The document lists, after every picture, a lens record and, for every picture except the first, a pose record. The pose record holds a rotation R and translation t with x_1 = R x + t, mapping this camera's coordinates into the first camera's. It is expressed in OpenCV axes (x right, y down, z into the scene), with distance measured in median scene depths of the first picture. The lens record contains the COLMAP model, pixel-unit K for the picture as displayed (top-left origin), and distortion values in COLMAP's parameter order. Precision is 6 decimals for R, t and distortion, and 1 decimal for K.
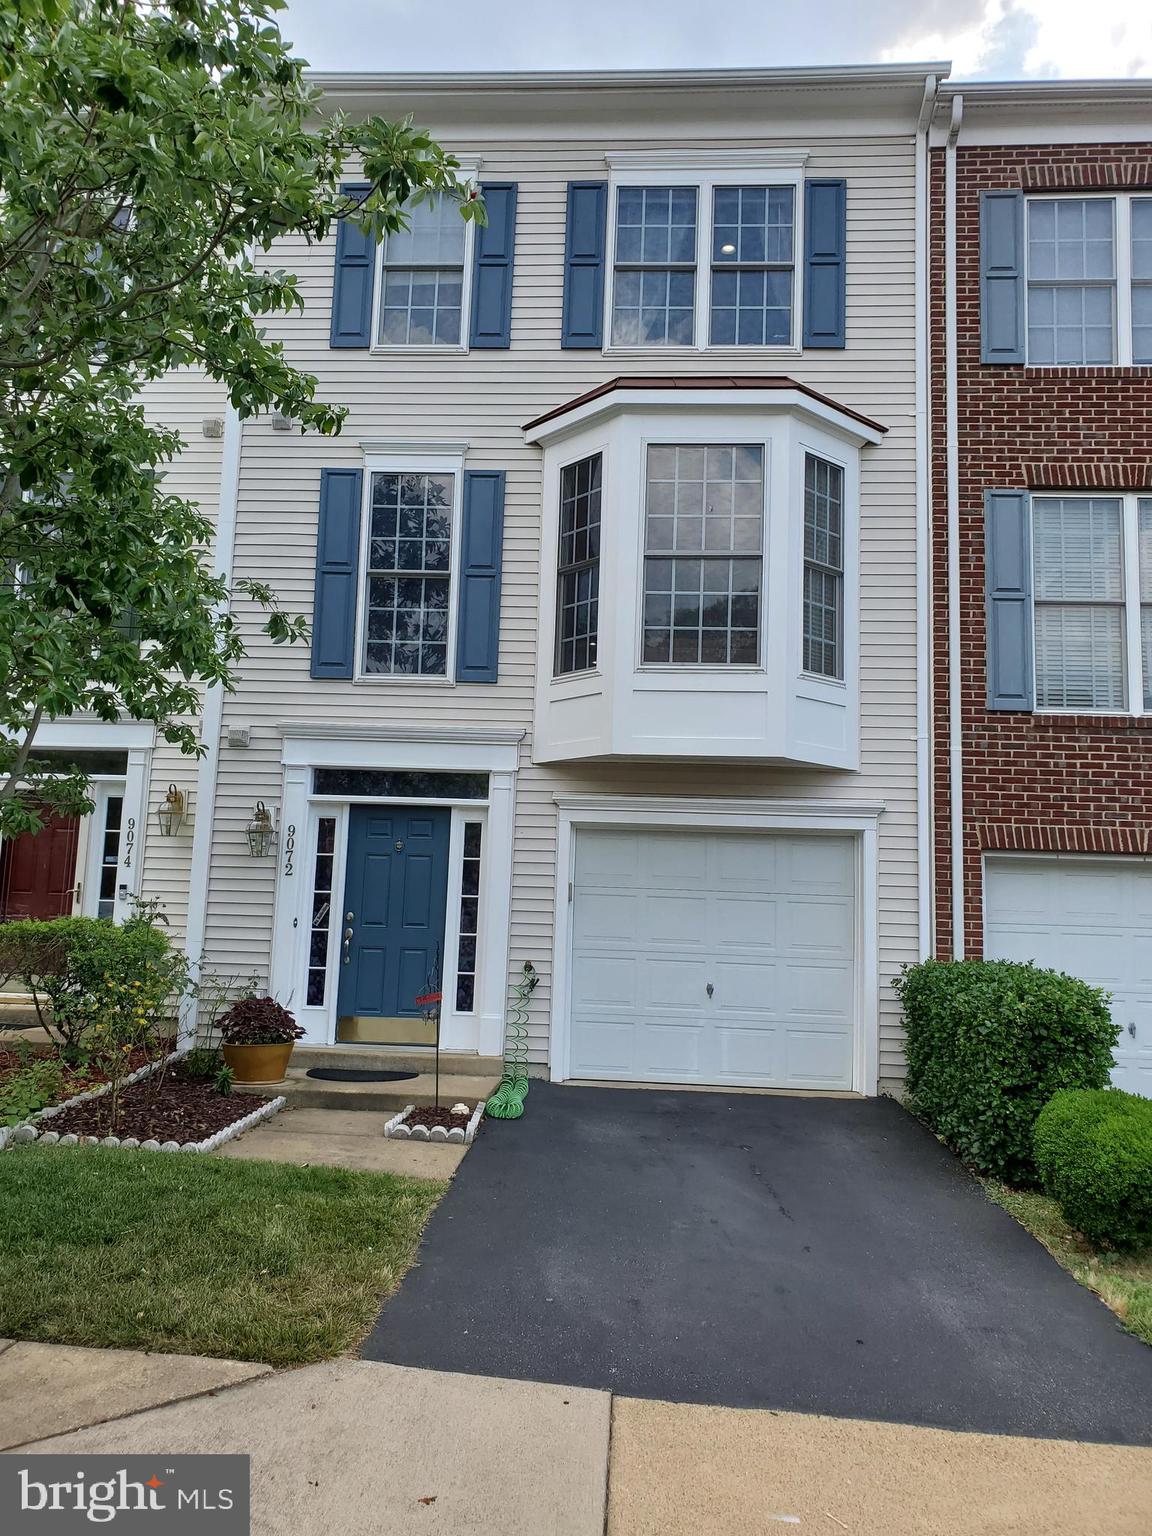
lens RADIAL K [[1198.5, 0, 575.1], [0, 1198.5, 775.2], [0, 0, 1]] dist [0.046145, -0.101678]
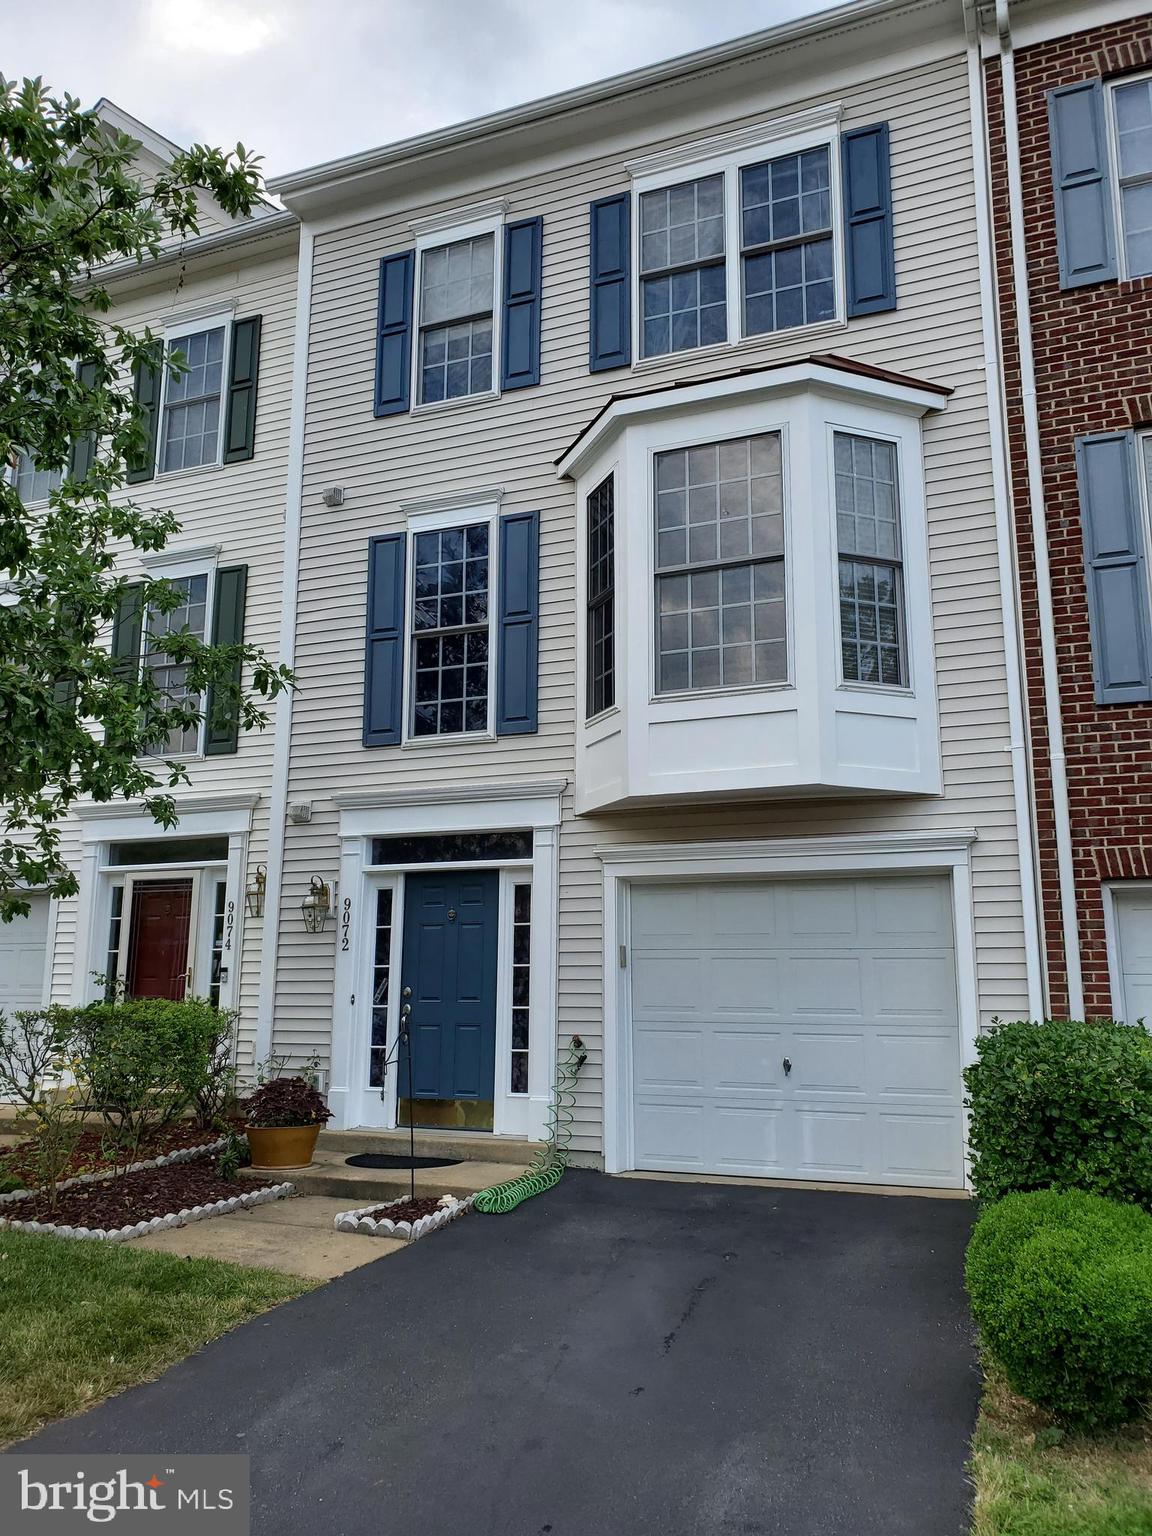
lens RADIAL K [[1207.7, 0, 576.0], [0, 1207.7, 768.0], [0, 0, 1]] dist [0.046913, -0.058997]
pose [[0.944803, -0.089761, -0.315105, 0.258844], [0.066124, 0.994190, -0.084939, 0.032085], [0.320898, 0.059414, 0.945248, 0.125593]]
